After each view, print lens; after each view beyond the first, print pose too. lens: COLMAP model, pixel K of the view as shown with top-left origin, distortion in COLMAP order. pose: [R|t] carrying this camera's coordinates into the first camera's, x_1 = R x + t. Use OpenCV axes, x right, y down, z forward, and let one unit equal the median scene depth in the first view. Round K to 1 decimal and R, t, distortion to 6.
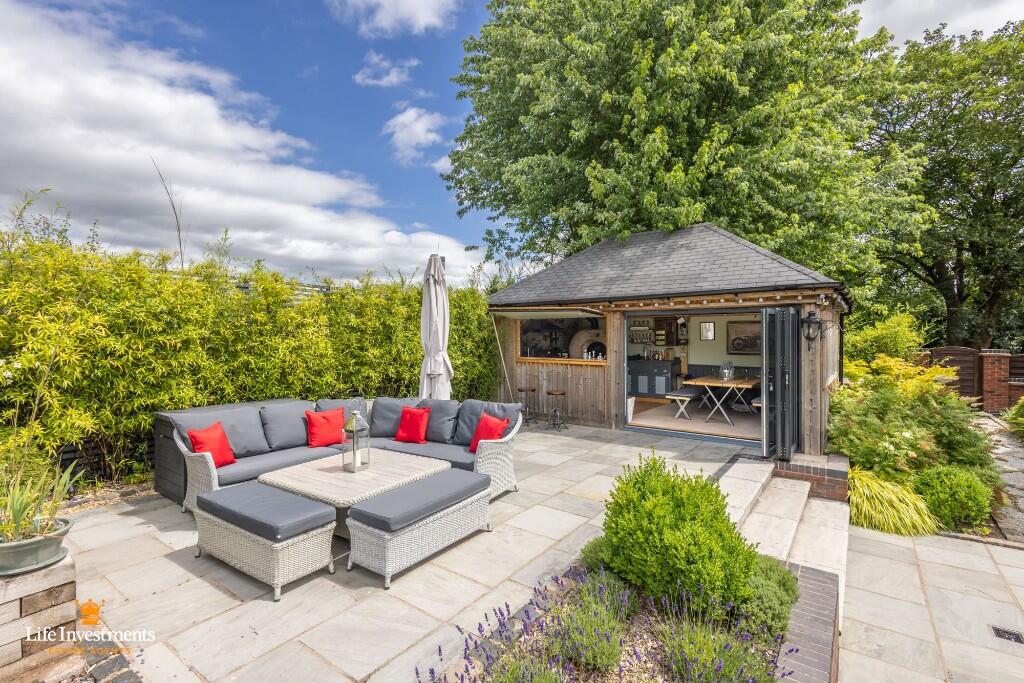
lens RADIAL K [[468.4, 0, 512.0], [0, 468.4, 341.5], [0, 0, 1]] dist [0.004084, 0.000351]
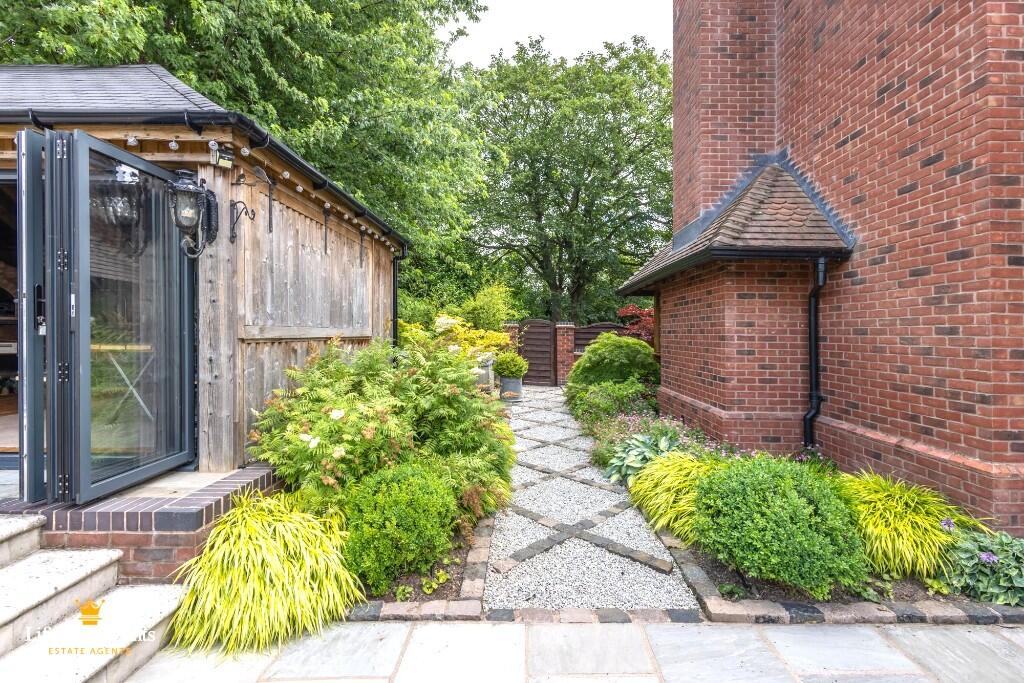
lens RADIAL K [[474.7, 0, 516.8], [0, 474.7, 318.1], [0, 0, 1]] dist [0.009402, -0.000313]
pose [[0.808216, 0.025790, 0.588322, 0.609261], [-0.001602, 0.999133, -0.041597, 0.100864], [-0.588885, 0.032677, 0.807556, 0.402962]]
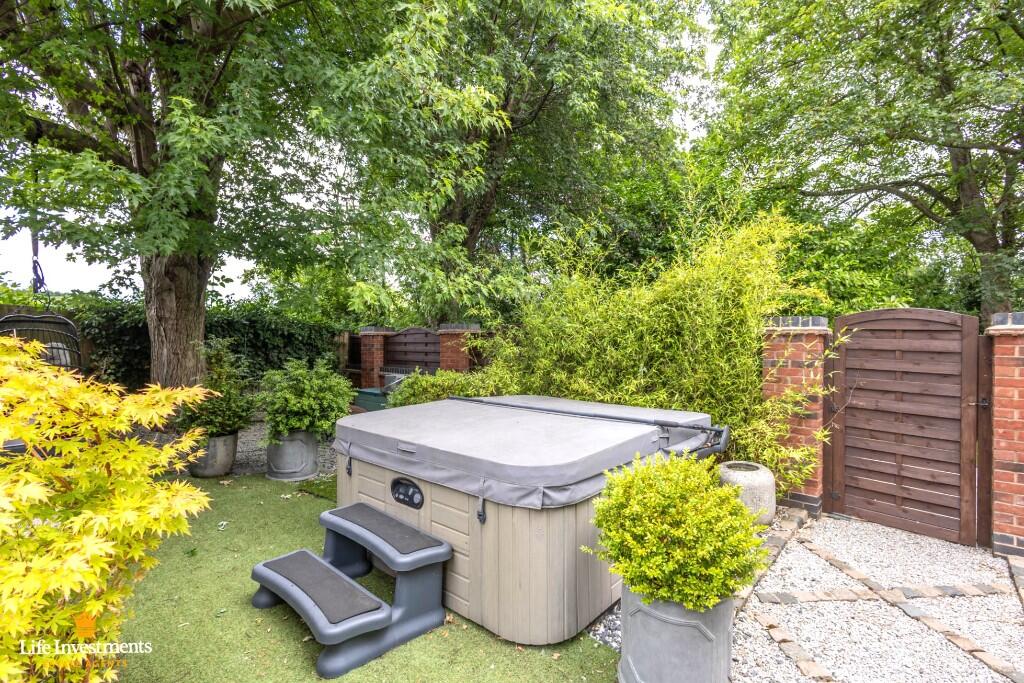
lens RADIAL K [[468.4, 0, 512.0], [0, 468.4, 341.5], [0, 0, 1]] dist [0.004084, 0.000351]
pose [[0.996017, 0.010690, -0.088522, 1.416440], [-0.011115, 0.999929, -0.004312, 0.073501], [0.088470, 0.005279, 0.996065, 1.327733]]
